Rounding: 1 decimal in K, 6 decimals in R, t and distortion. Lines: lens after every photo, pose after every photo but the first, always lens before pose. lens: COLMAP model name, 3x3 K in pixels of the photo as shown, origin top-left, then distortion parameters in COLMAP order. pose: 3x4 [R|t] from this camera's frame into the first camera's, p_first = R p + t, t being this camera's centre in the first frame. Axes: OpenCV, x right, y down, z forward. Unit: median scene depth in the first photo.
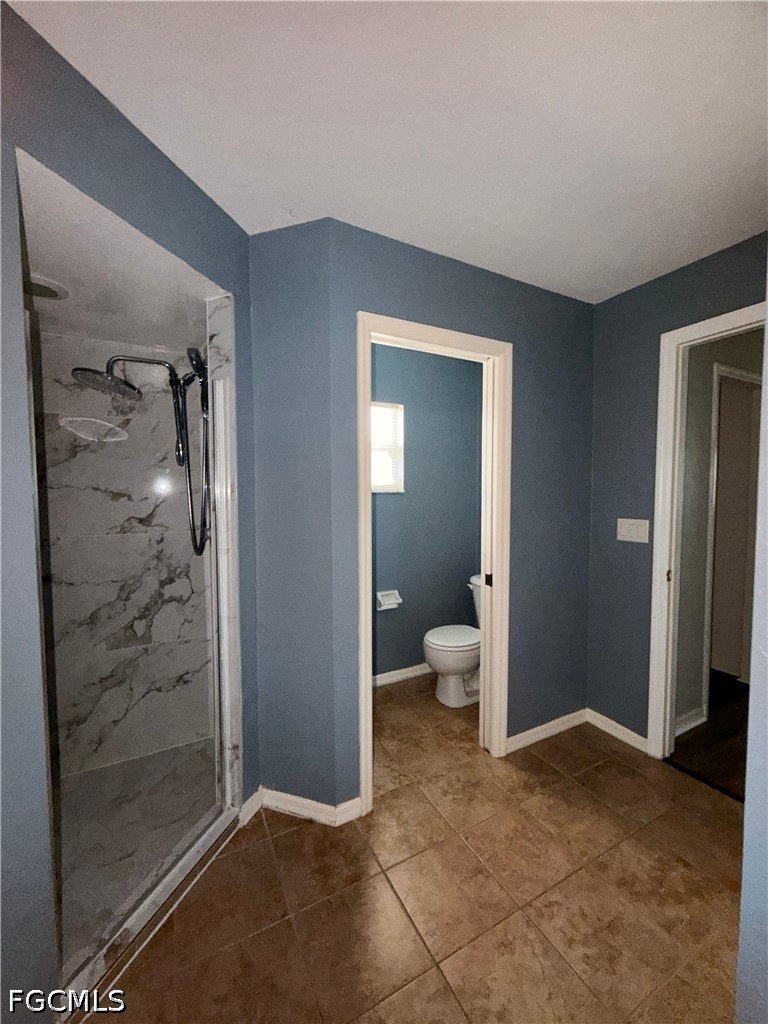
lens RADIAL K [[411.4, 0, 386.9], [0, 411.4, 510.1], [0, 0, 1]] dist [0.001443, 0.000293]
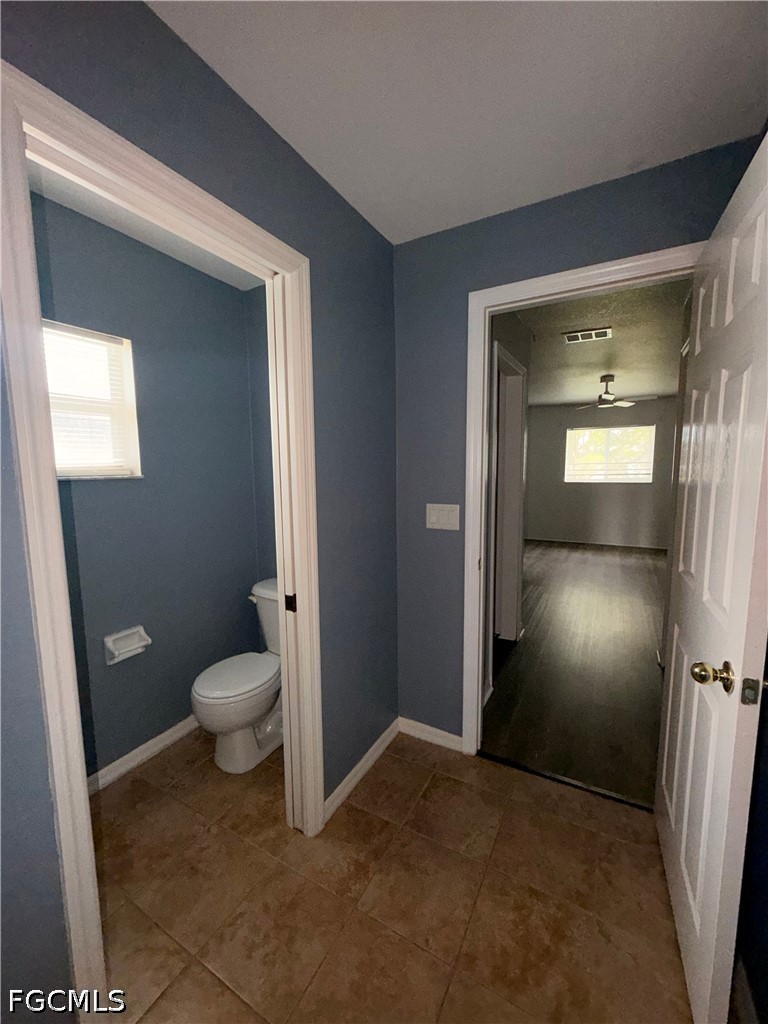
lens RADIAL K [[411.4, 0, 386.9], [0, 411.4, 510.1], [0, 0, 1]] dist [0.001443, 0.000293]
pose [[0.841020, -0.066698, 0.536877, 0.018657], [0.034817, 0.996987, 0.069317, -0.031393], [-0.539882, -0.039605, 0.840808, 0.321411]]
